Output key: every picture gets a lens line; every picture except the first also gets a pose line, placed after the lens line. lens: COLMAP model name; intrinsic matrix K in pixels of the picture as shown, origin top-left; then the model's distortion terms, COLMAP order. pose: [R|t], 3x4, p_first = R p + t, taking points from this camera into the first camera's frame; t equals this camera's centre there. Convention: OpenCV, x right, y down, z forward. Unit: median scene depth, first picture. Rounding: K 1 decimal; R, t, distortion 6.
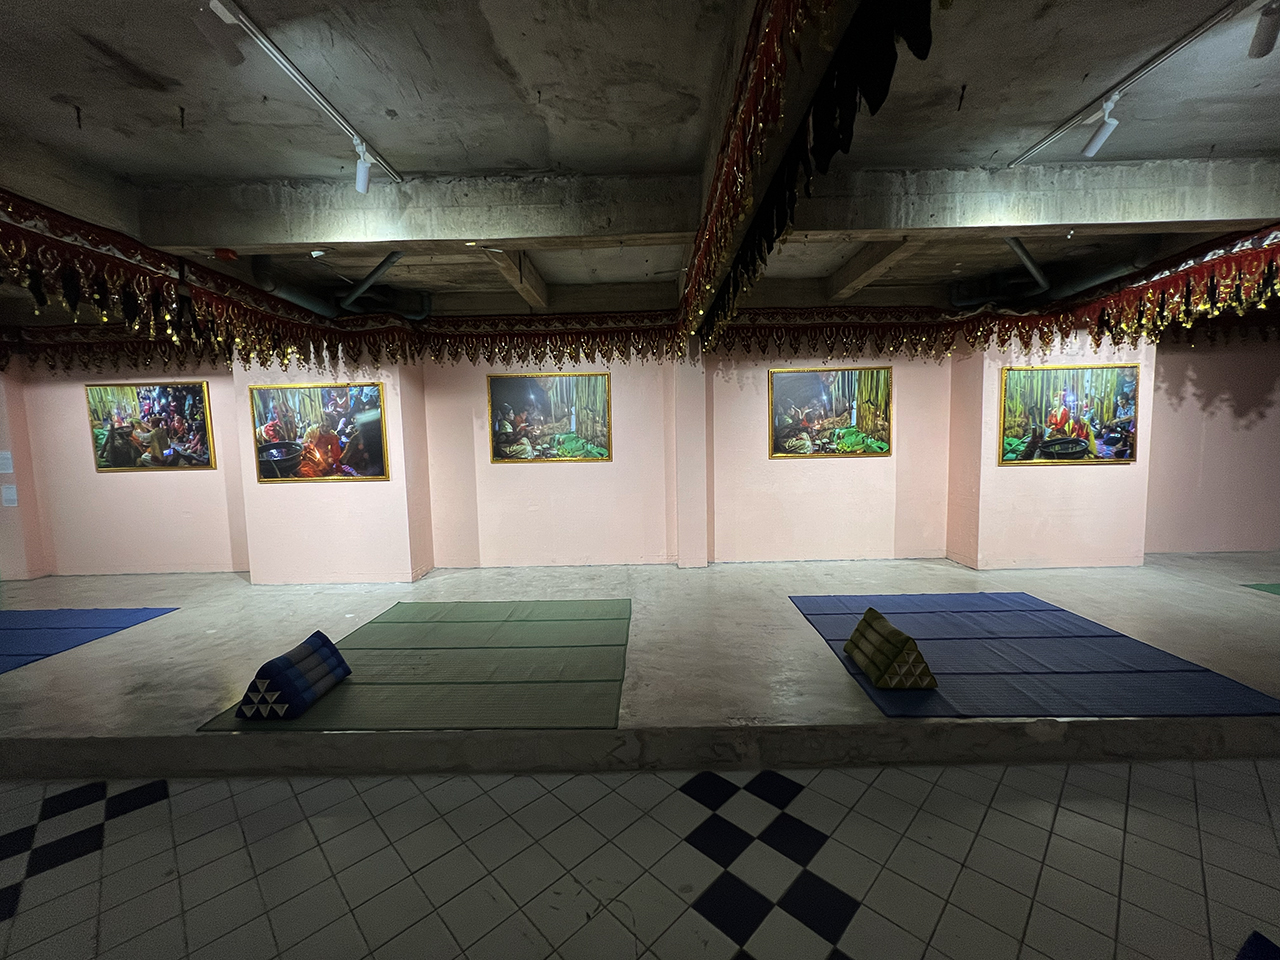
lens RADIAL K [[510.1, 0, 641.9], [0, 510.1, 481.2], [0, 0, 1]] dist [-0.000208, 0.000126]
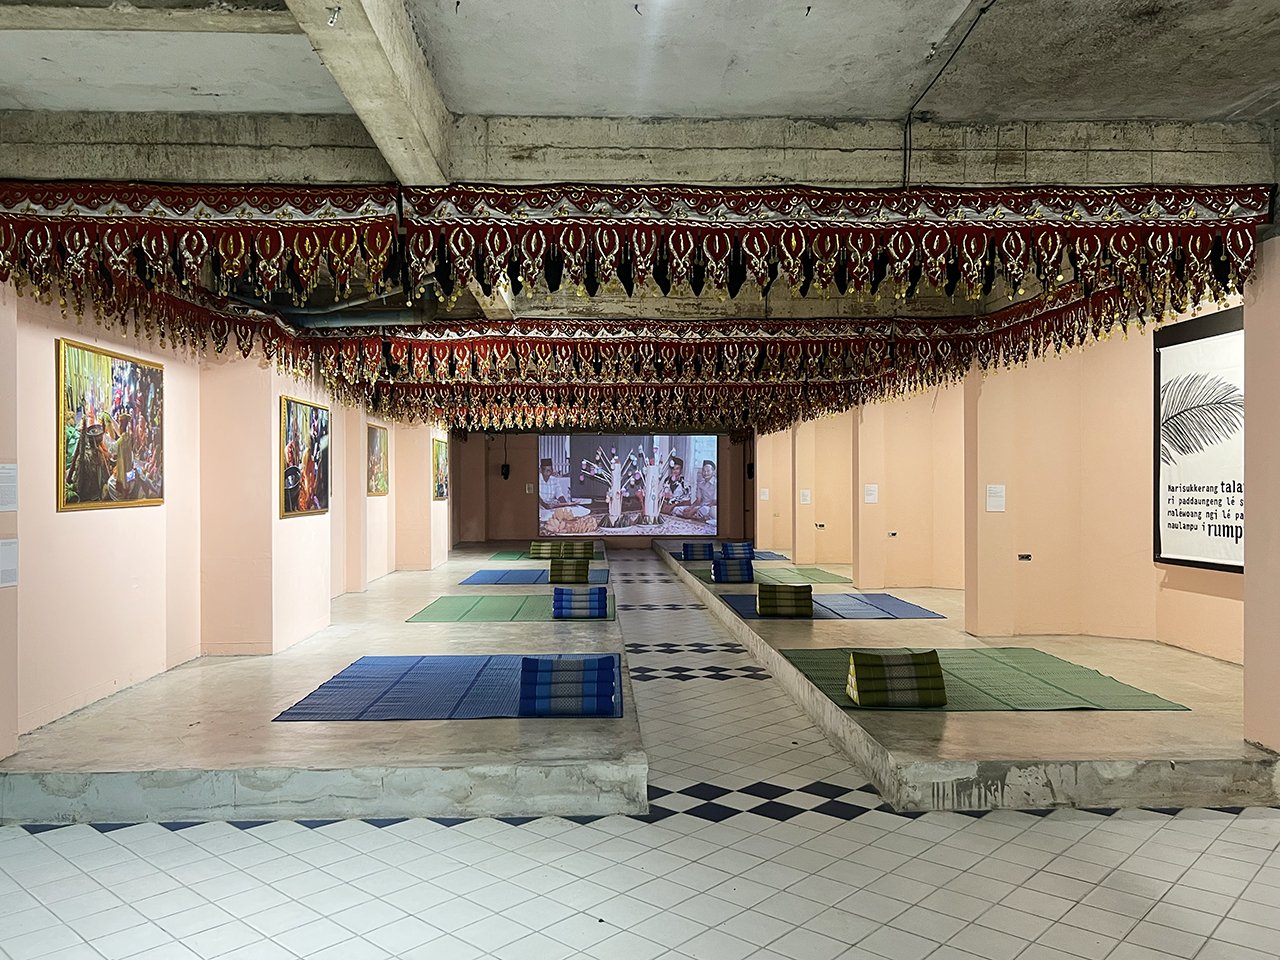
lens RADIAL K [[963.5, 0, 640.0], [0, 963.5, 481.5], [0, 0, 1]] dist [0.002366, -0.001183]
pose [[-0.050294, 0.023425, 0.998460, -2.072403], [0.087553, 0.995980, -0.018956, 0.022148], [-0.994889, 0.086465, -0.052143, 0.483982]]
